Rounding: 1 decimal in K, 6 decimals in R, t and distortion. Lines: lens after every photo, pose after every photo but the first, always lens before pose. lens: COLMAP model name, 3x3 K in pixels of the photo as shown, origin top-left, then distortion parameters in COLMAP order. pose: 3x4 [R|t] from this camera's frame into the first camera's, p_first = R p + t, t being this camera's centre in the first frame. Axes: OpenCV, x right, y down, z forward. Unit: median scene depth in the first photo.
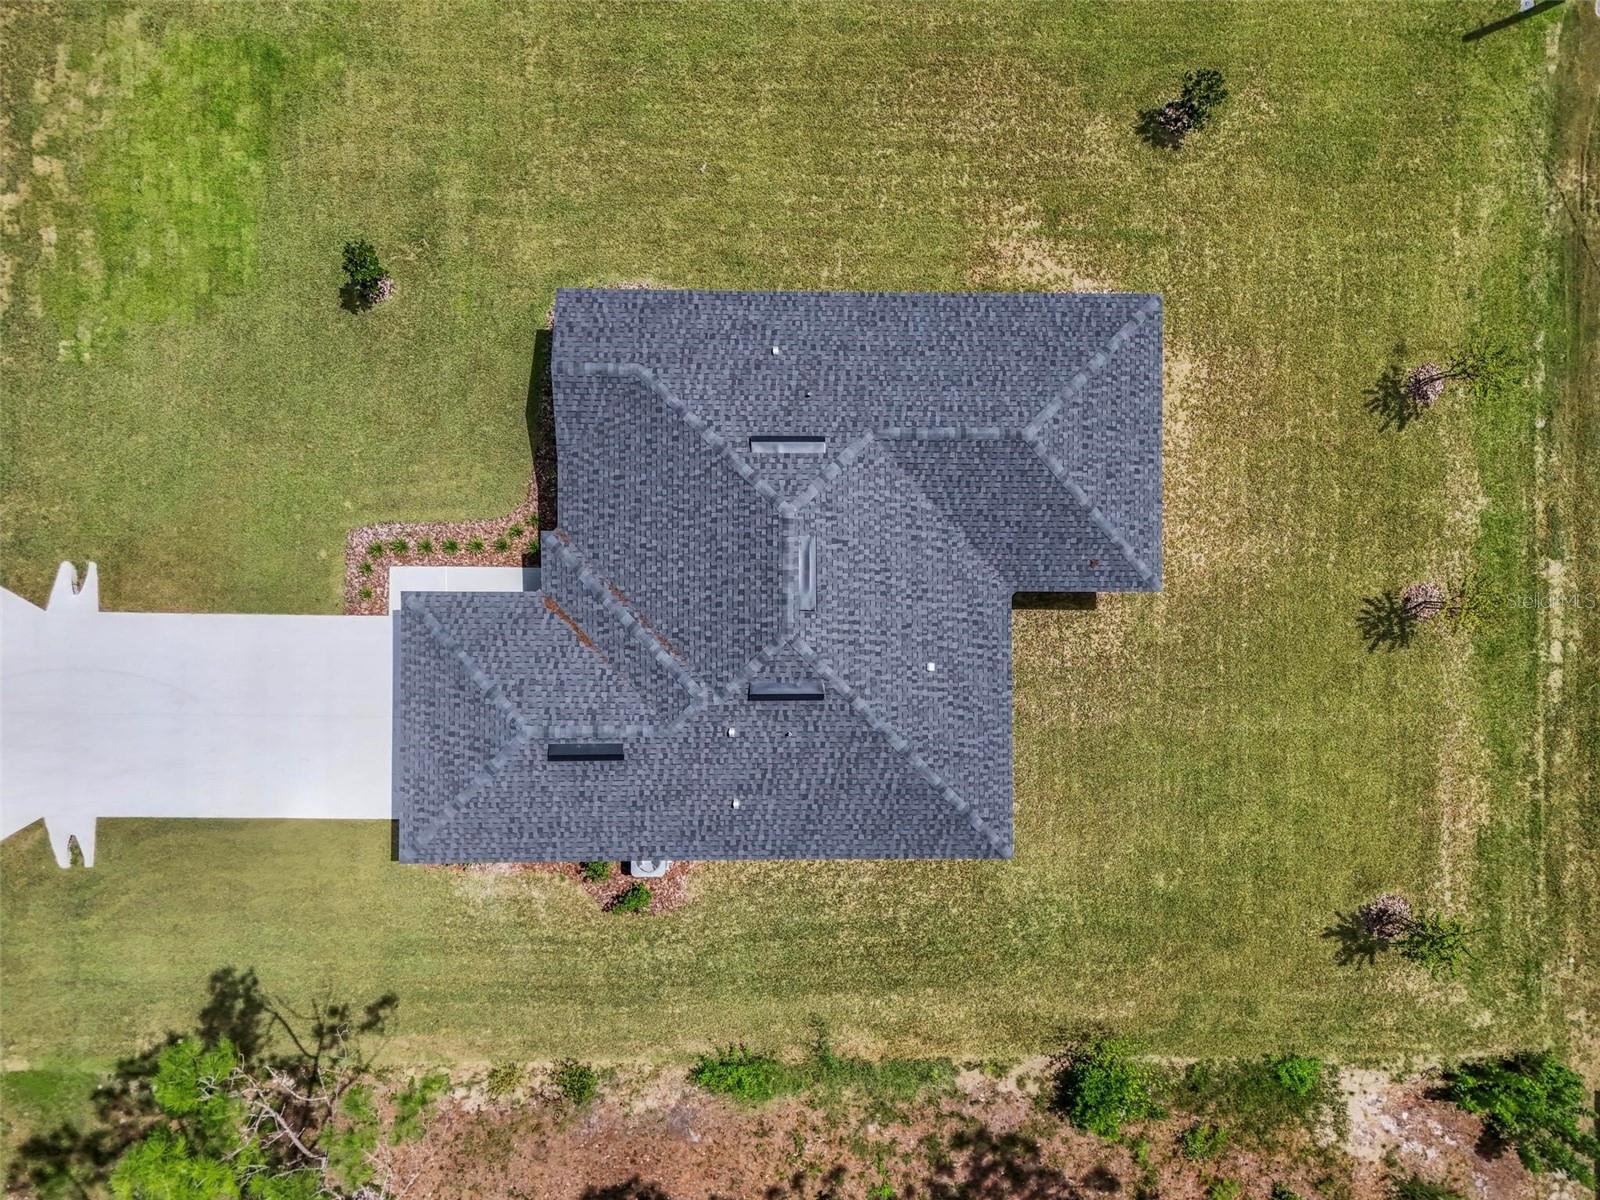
lens RADIAL K [[1173.4, 0, 801.5], [0, 1173.4, 604.6], [0, 0, 1]] dist [0.104318, -0.120082]
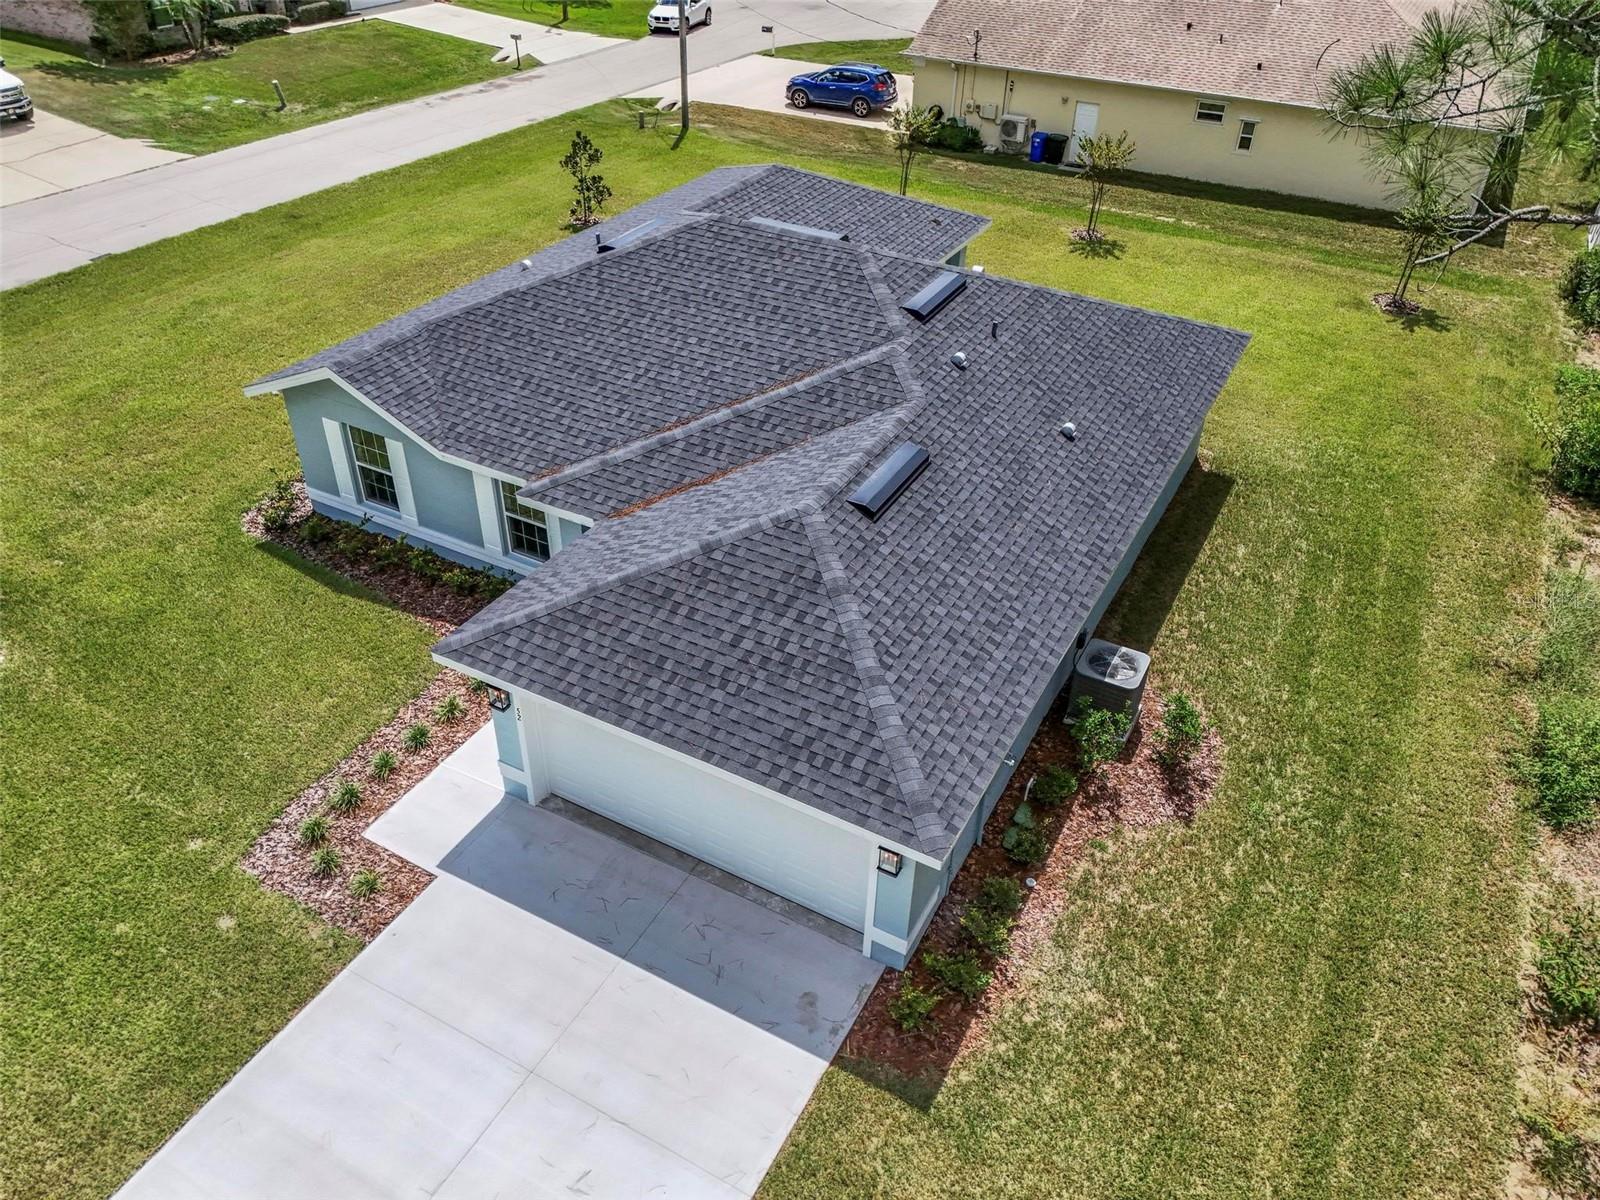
lens RADIAL K [[1173.4, 0, 801.5], [0, 1173.4, 604.6], [0, 0, 1]] dist [0.104318, -0.120082]
pose [[0.473654, -0.534823, 0.699726, -0.592783], [0.880621, 0.298970, -0.367591, 0.295505], [-0.012601, 0.790304, 0.612585, 0.680114]]
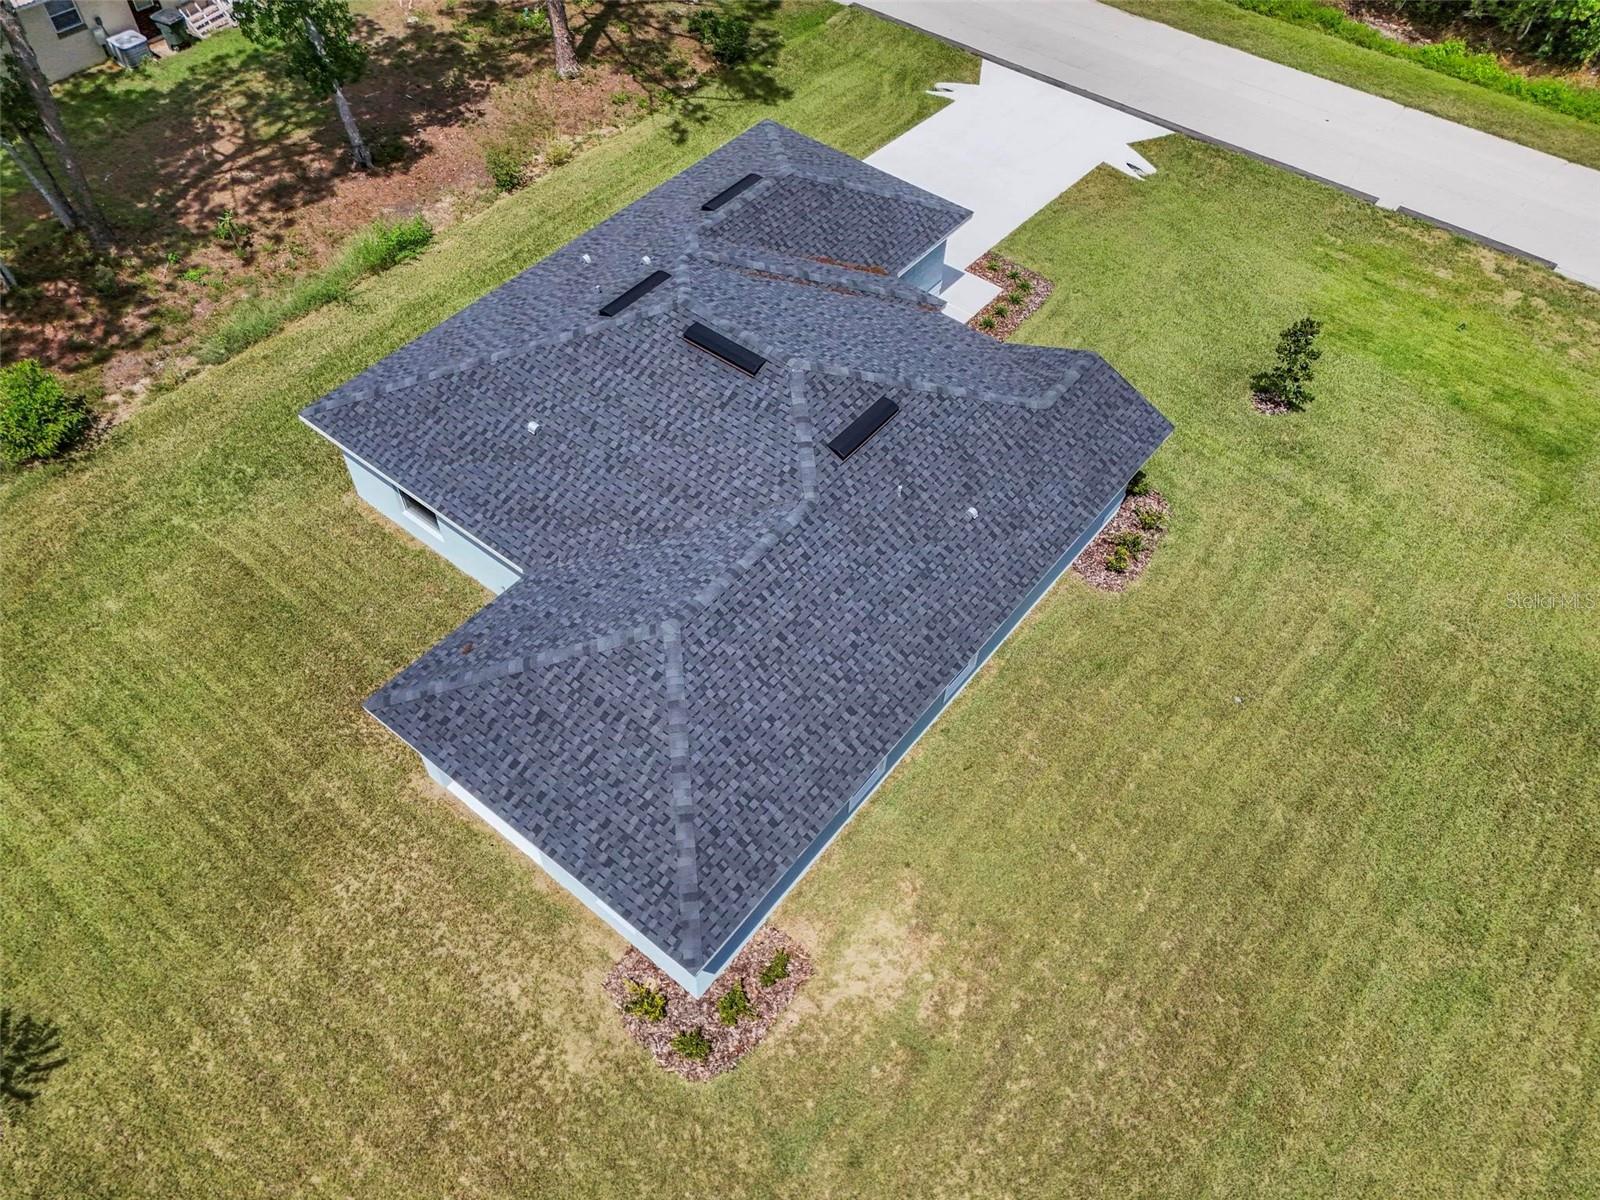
lens RADIAL K [[1171.8, 0, 798.9], [0, 1171.8, 604.0], [0, 0, 1]] dist [0.085107, -0.074001]
pose [[-0.619322, 0.583756, -0.525042, 0.476557], [-0.783986, -0.496004, 0.373291, -0.433803], [-0.042512, 0.642813, 0.764843, 0.446494]]
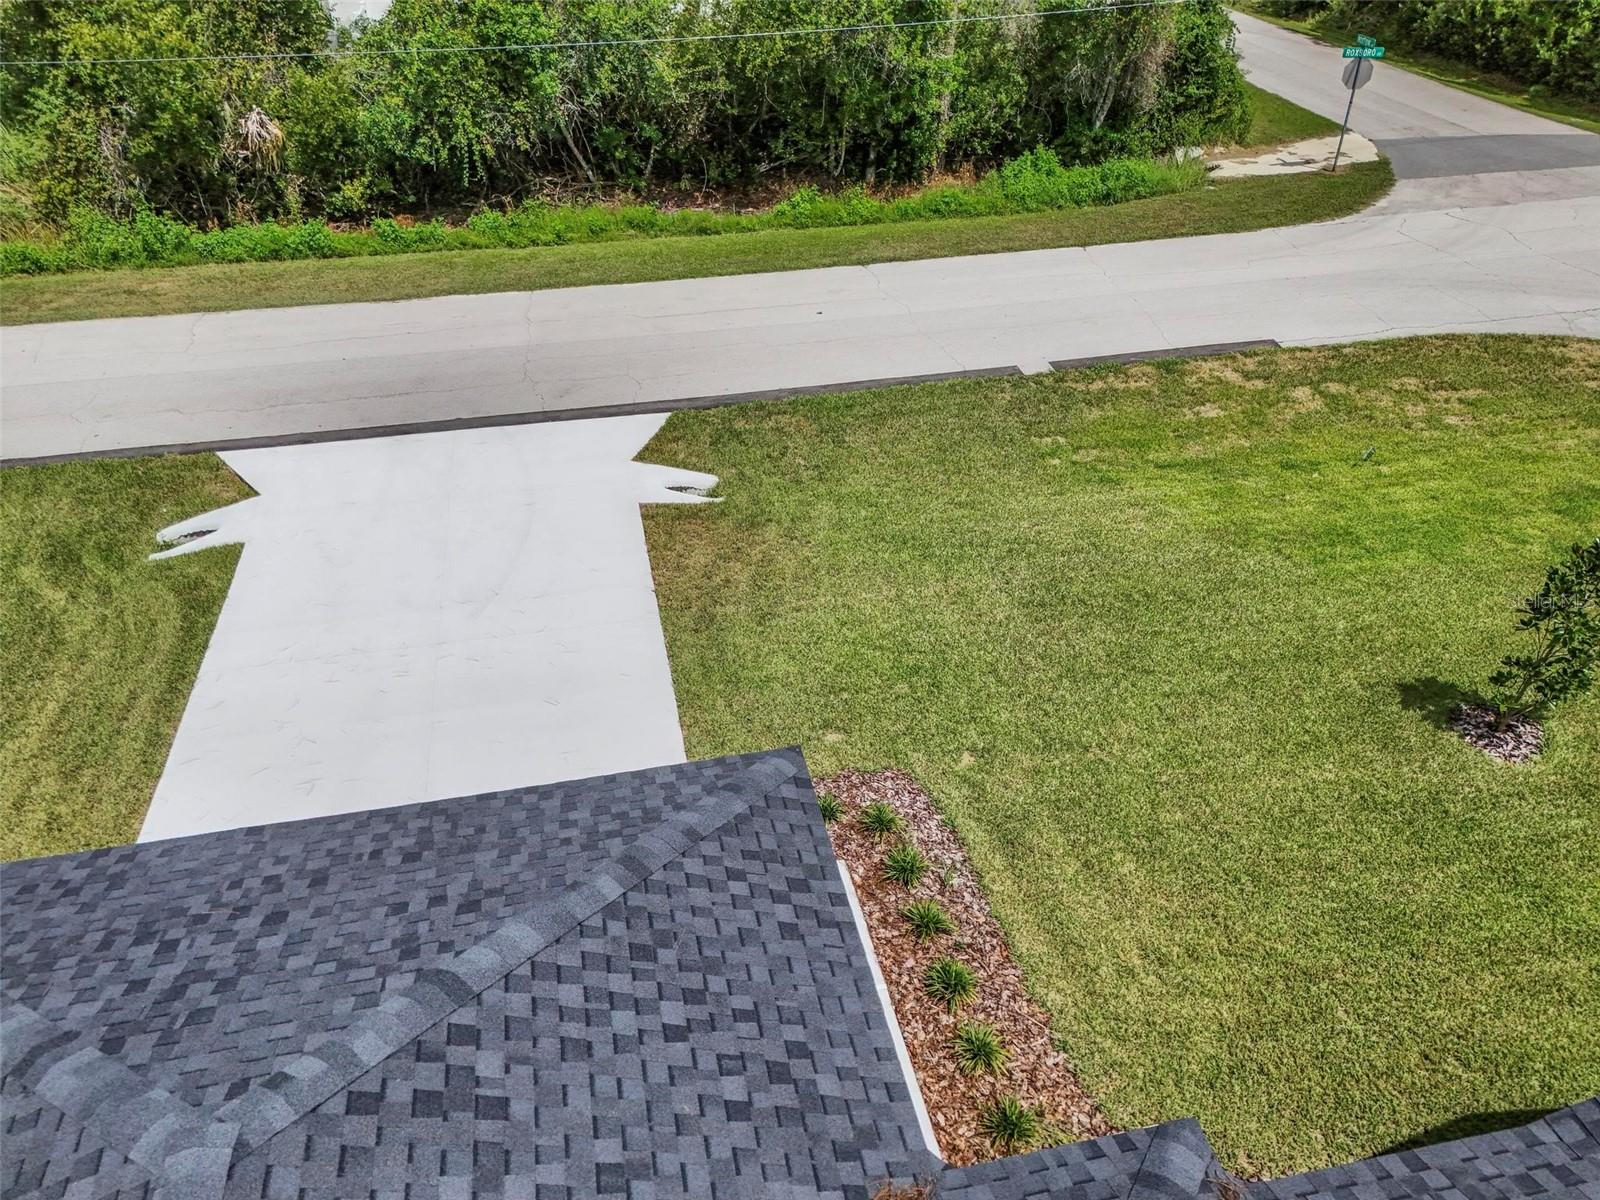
lens RADIAL K [[1171.8, 0, 798.9], [0, 1171.8, 604.0], [0, 0, 1]] dist [0.085107, -0.074001]
pose [[0.215712, 0.547220, -0.808714, -0.107705], [-0.976455, 0.122695, -0.177432, 0.039208], [0.002130, 0.827947, 0.560802, 0.789641]]
